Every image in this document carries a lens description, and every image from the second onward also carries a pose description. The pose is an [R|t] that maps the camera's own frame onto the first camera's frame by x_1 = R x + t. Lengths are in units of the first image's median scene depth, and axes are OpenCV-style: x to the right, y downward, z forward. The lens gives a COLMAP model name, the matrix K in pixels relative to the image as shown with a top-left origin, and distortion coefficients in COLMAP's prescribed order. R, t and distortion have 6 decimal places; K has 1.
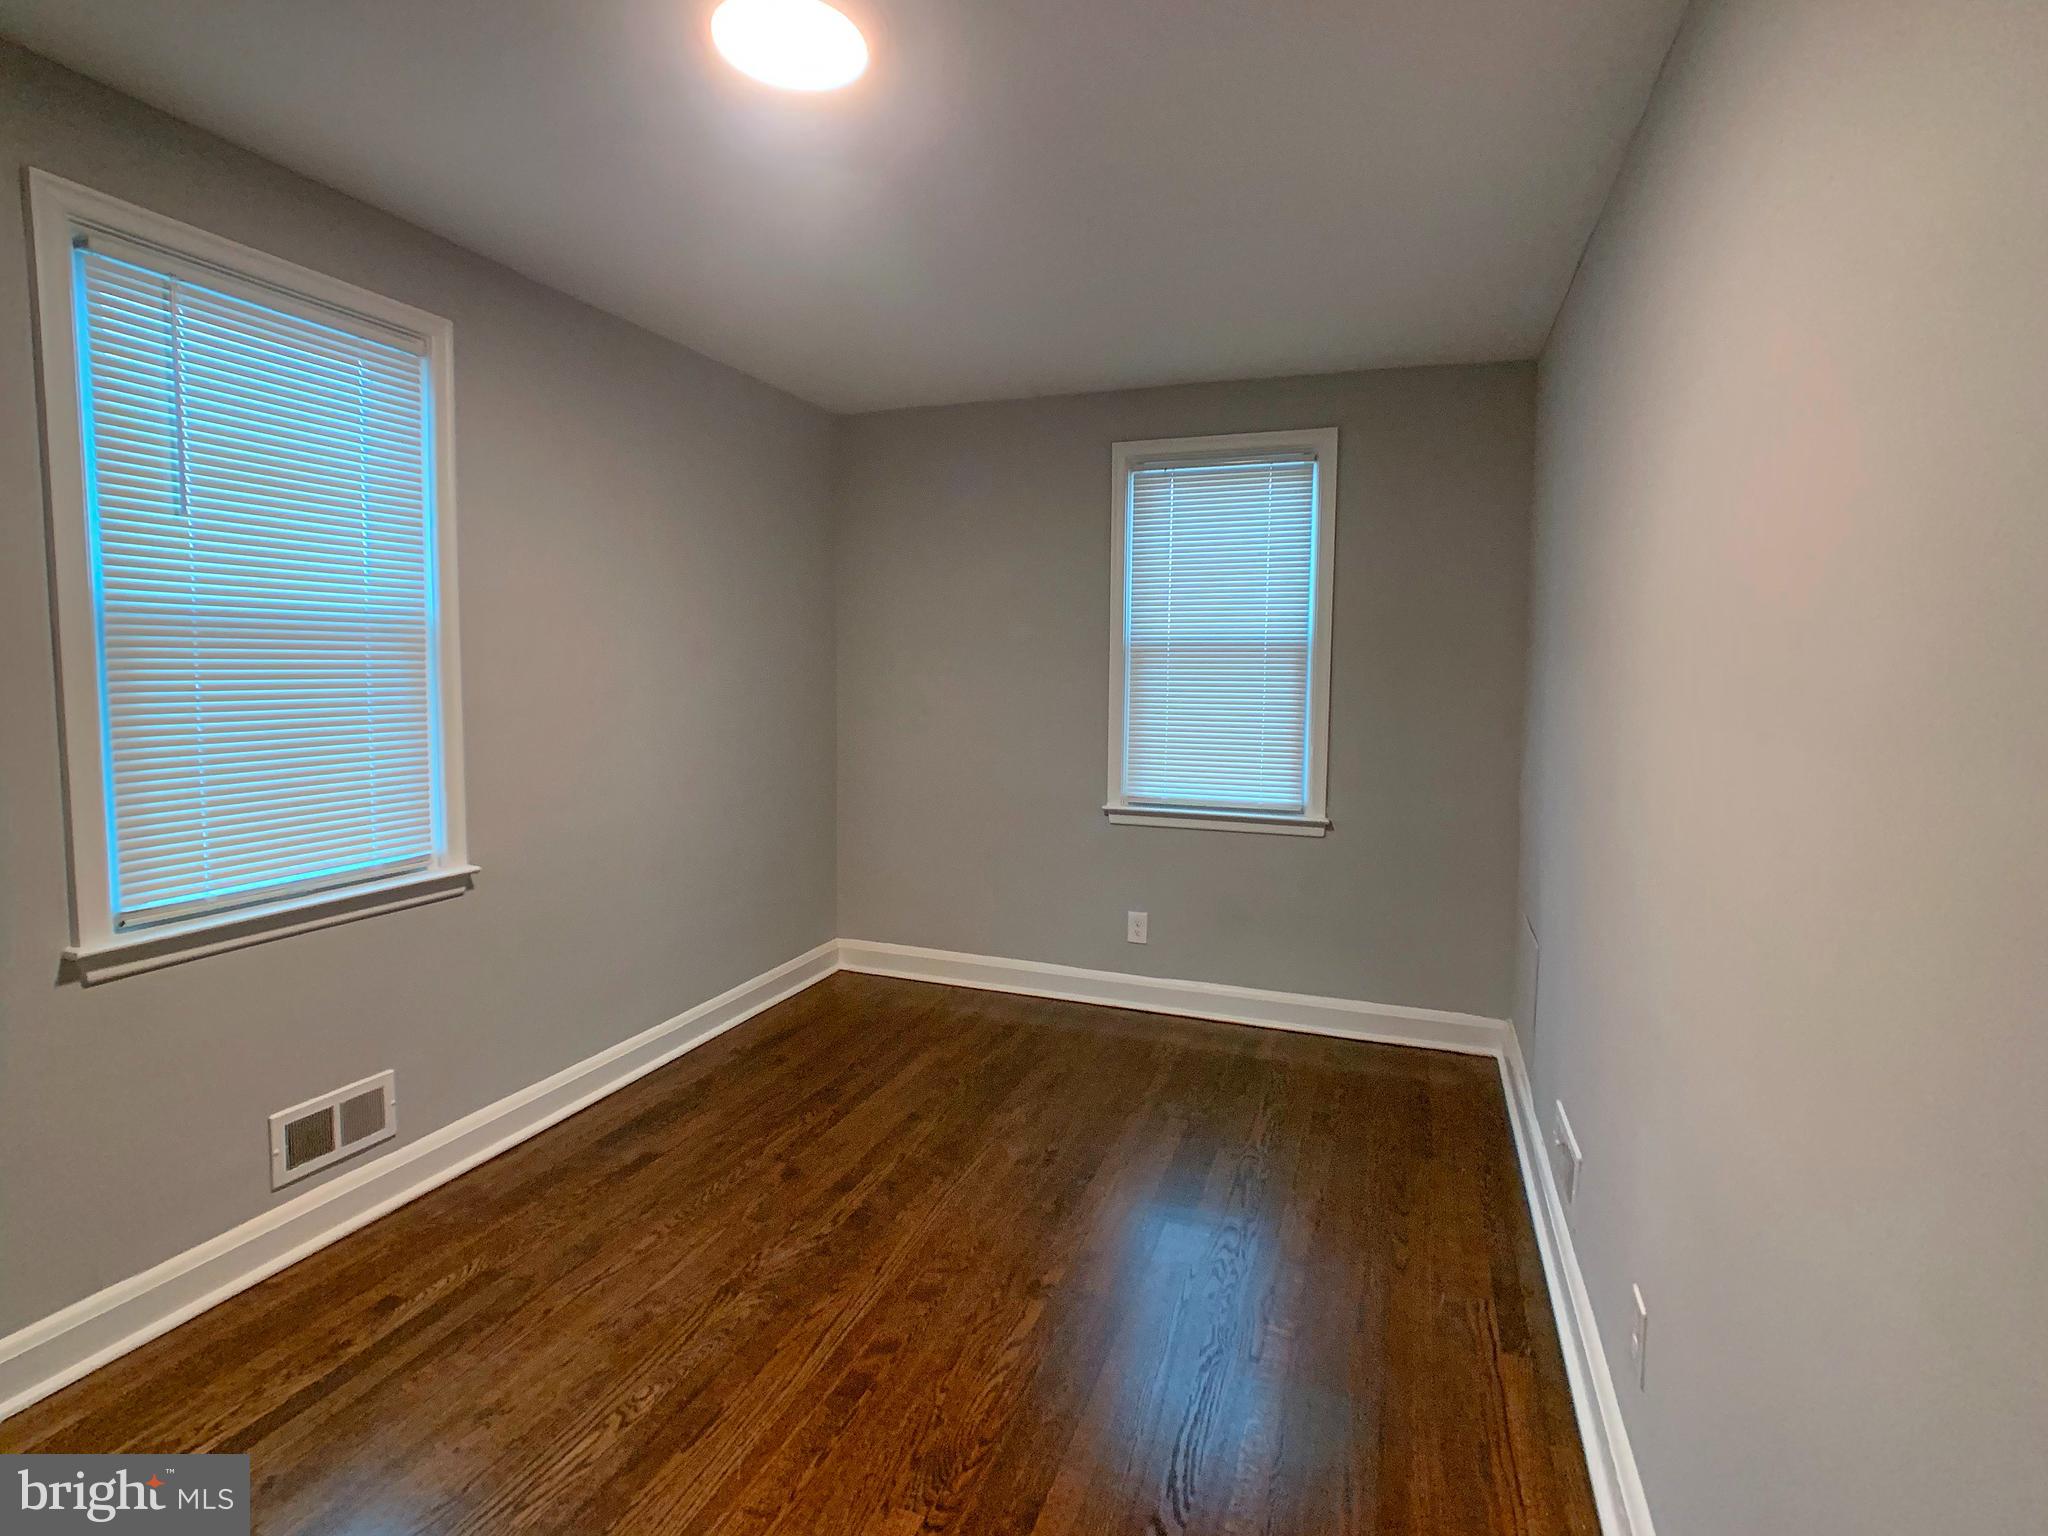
lens RADIAL K [[1010.3, 0, 1038.7], [0, 1010.3, 726.8], [0, 0, 1]] dist [-0.023030, 0.006837]
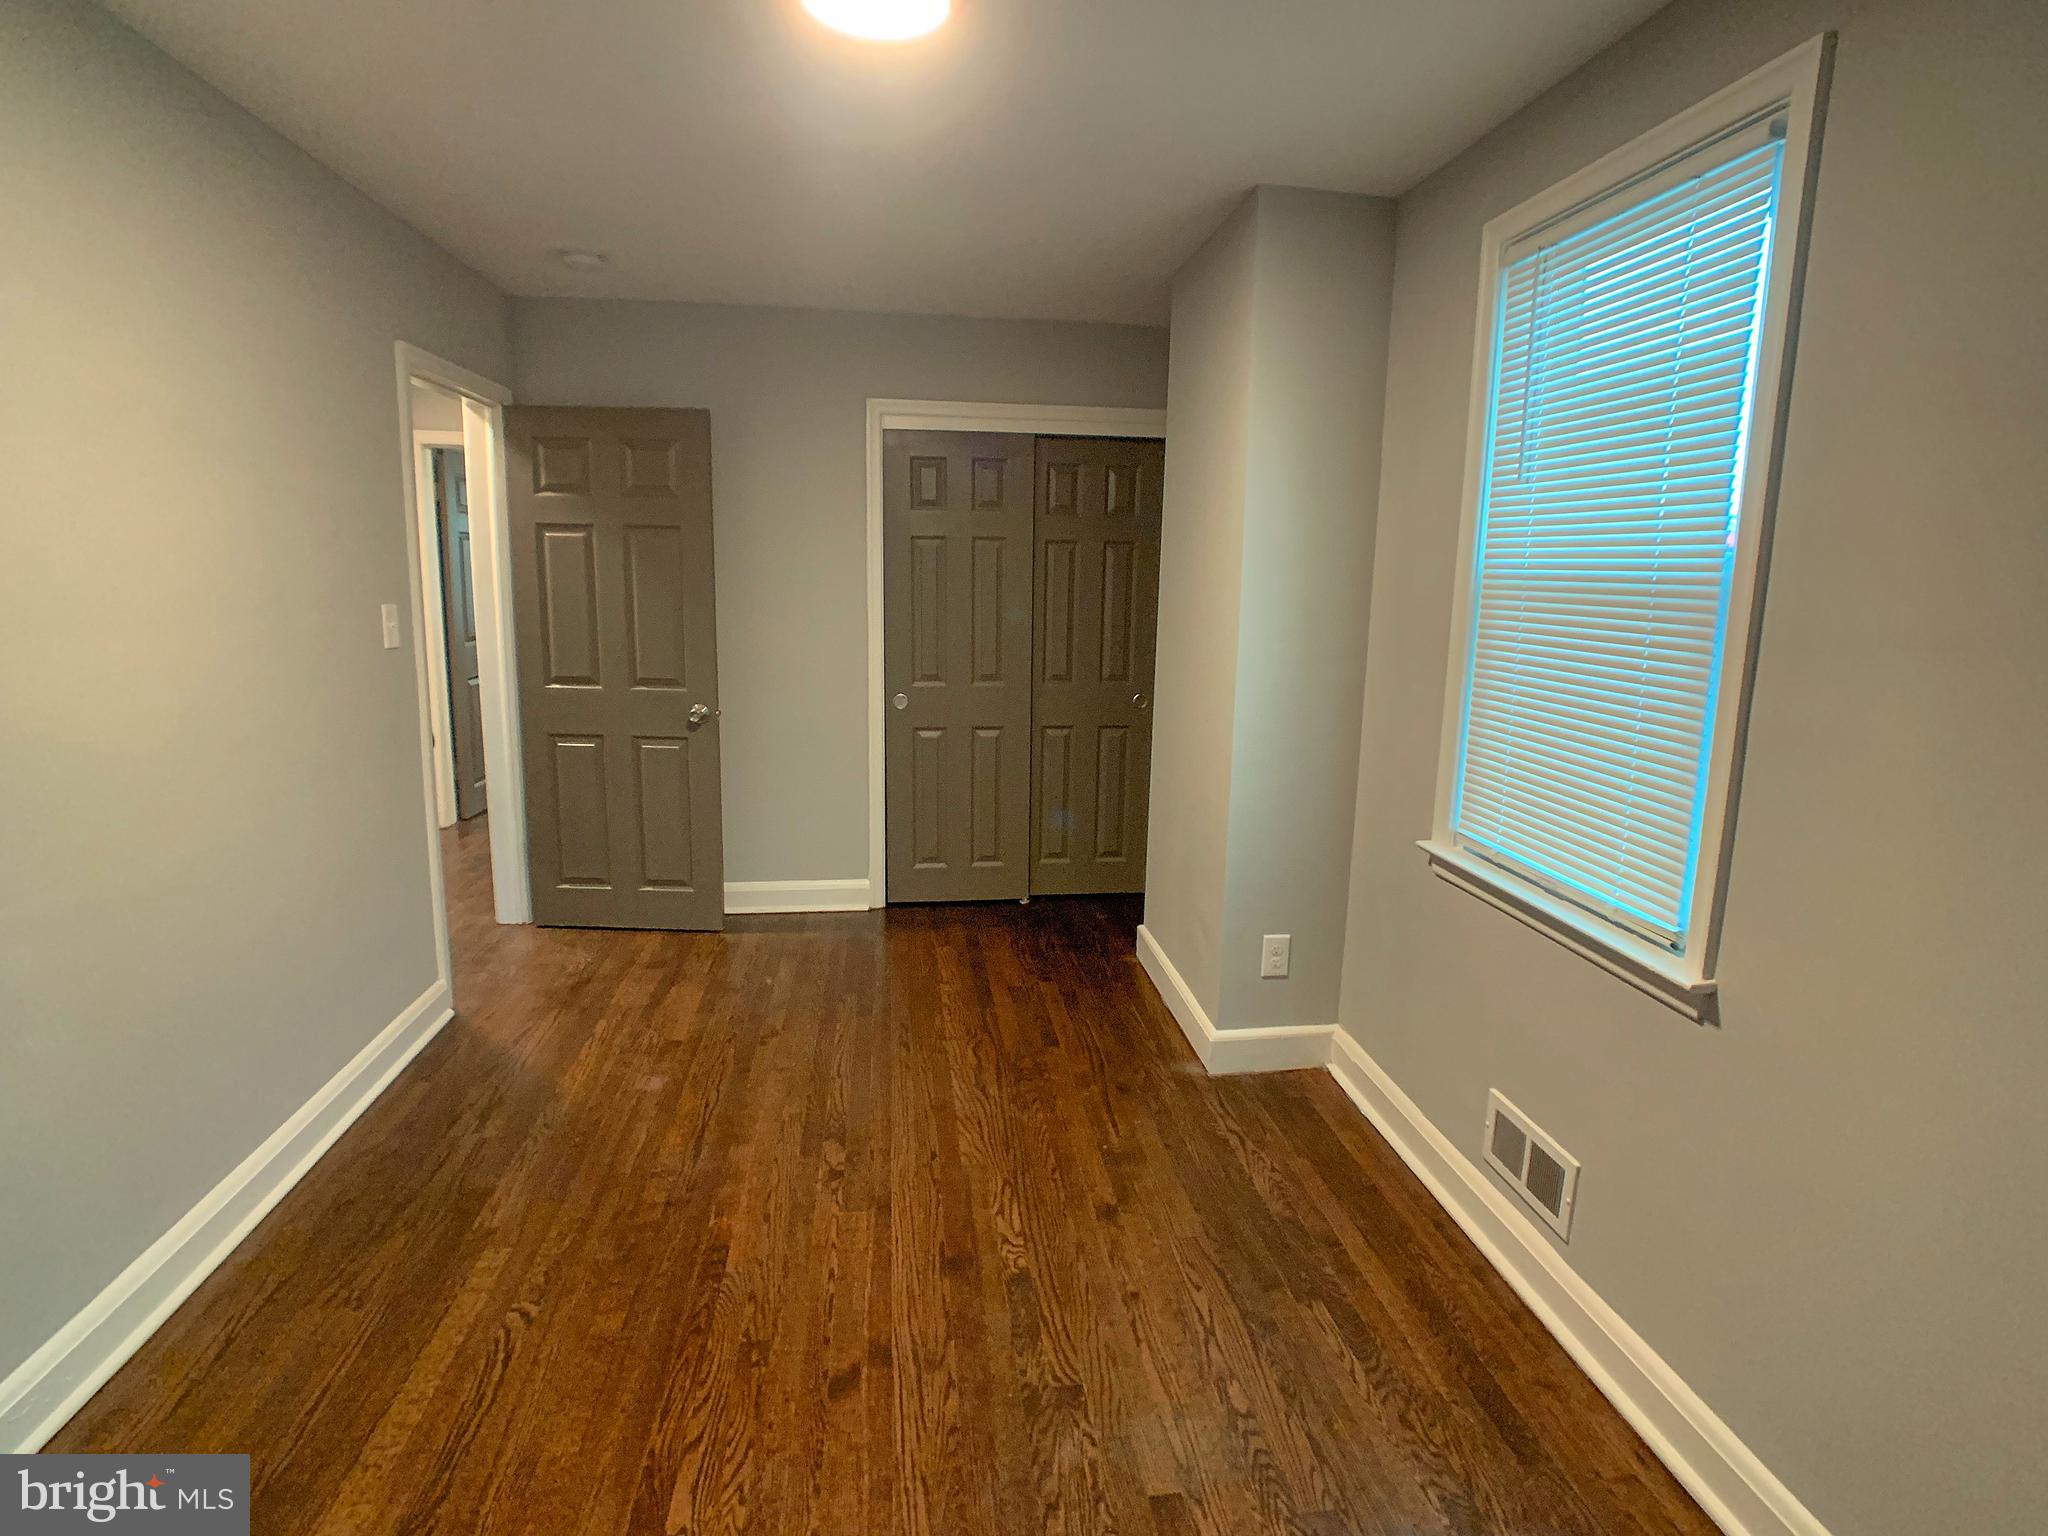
lens RADIAL K [[1010.3, 0, 1038.7], [0, 1010.3, 726.8], [0, 0, 1]] dist [-0.023030, 0.006837]
pose [[-0.880241, 0.044653, -0.472421, 0.091343], [-0.069091, 0.972893, 0.220692, -0.165756], [0.469470, 0.226902, -0.853296, 1.752954]]
